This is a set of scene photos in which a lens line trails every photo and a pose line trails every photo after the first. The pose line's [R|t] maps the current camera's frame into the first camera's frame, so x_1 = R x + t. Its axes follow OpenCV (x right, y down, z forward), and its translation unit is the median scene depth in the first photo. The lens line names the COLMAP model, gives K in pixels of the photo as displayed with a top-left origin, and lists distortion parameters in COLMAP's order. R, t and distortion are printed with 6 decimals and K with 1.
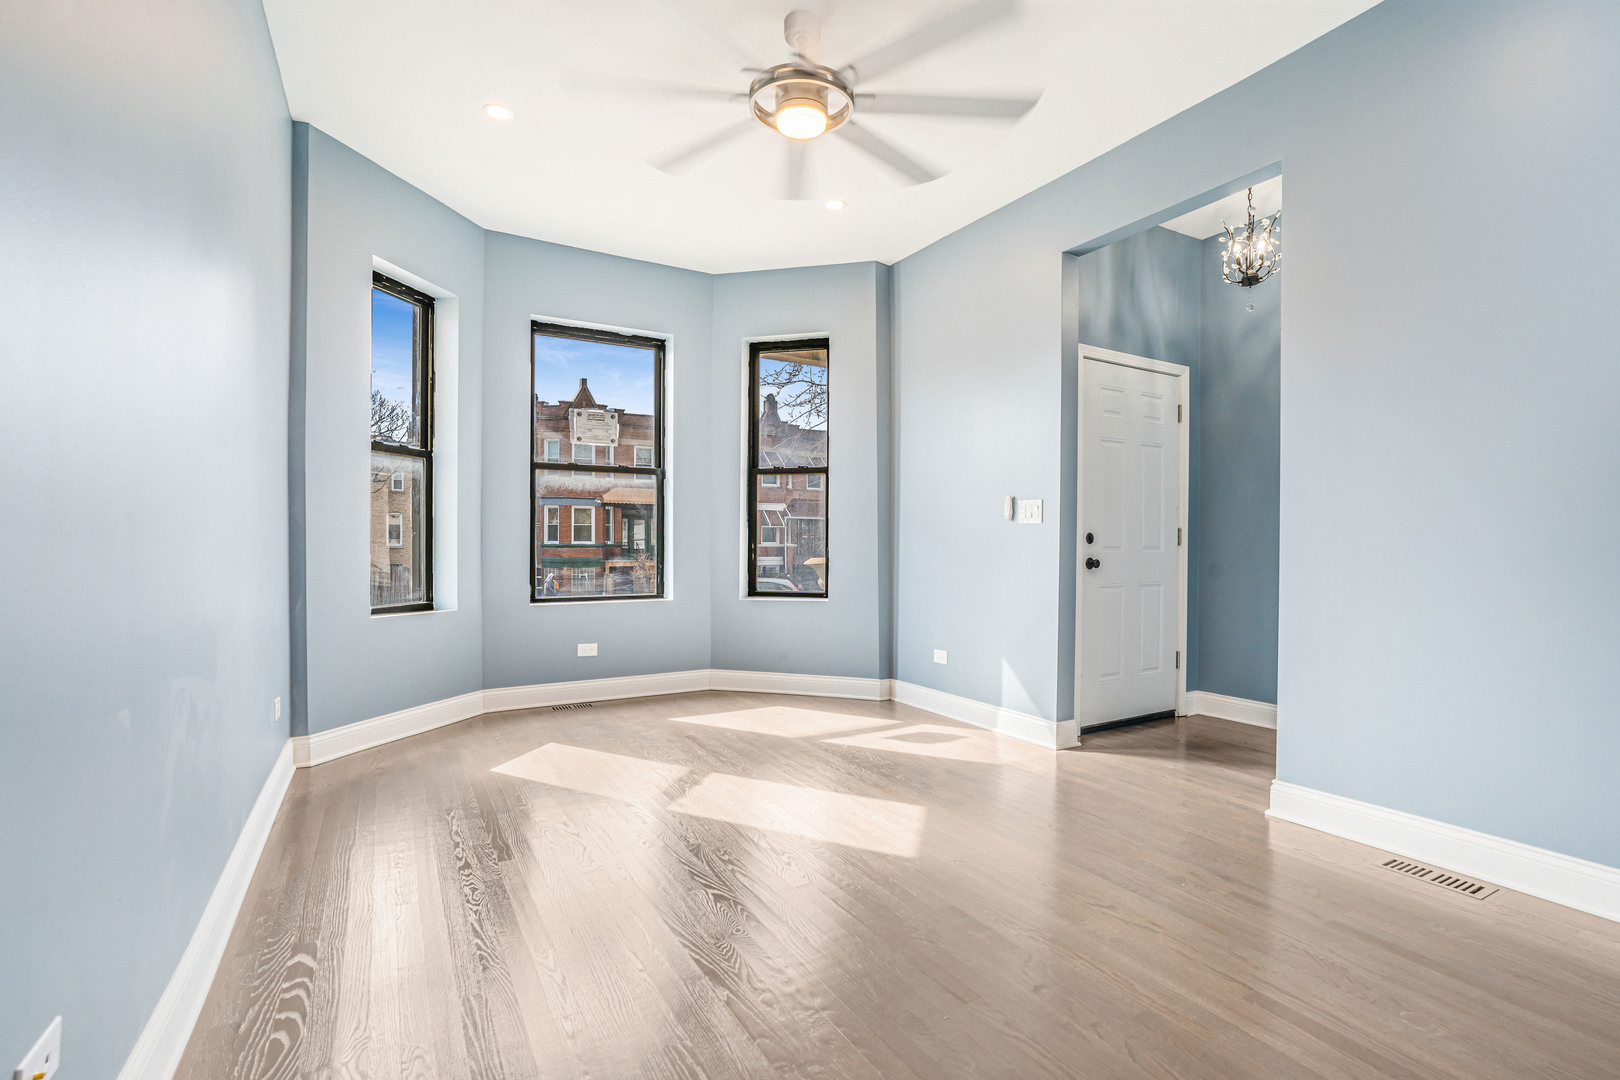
lens RADIAL K [[765.1, 0, 813.5], [0, 765.1, 548.3], [0, 0, 1]] dist [-0.000905, 0.000190]
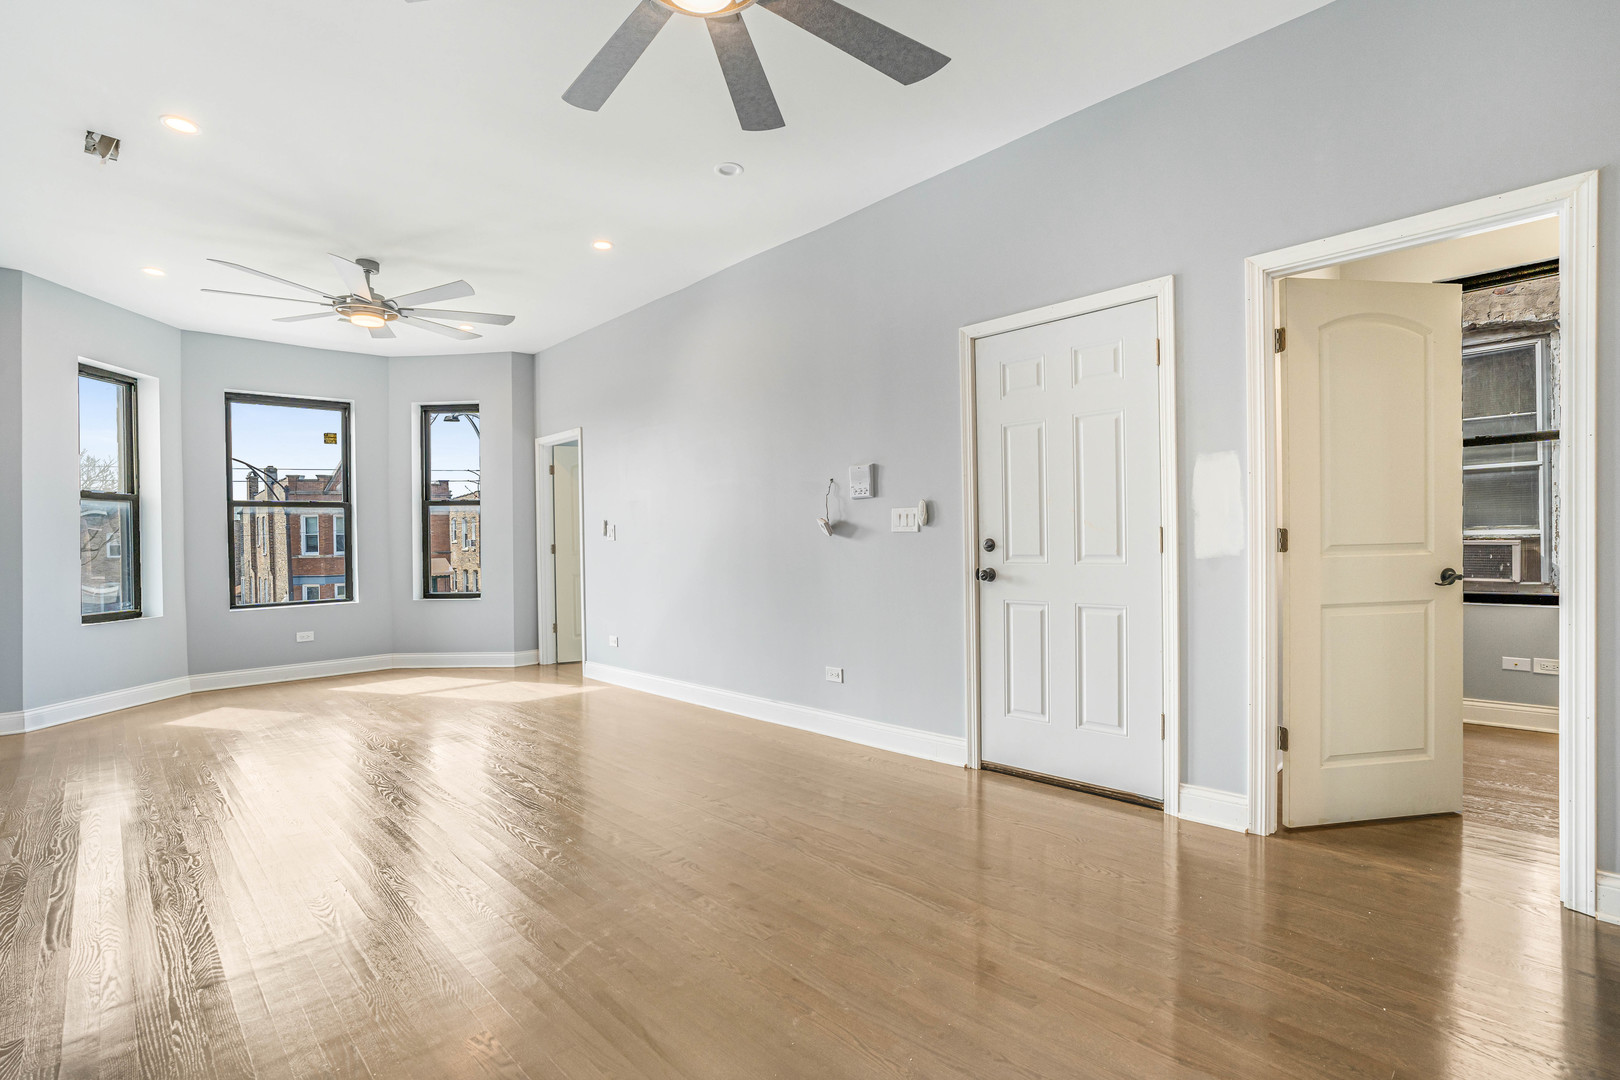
lens RADIAL K [[765.1, 0, 813.5], [0, 765.1, 548.3], [0, 0, 1]] dist [-0.000905, 0.000190]
pose [[0.972463, -0.017297, 0.232416, 0.296727], [0.017892, 0.999840, -0.000451, -0.012566], [-0.232371, 0.004597, 0.972616, -0.499693]]
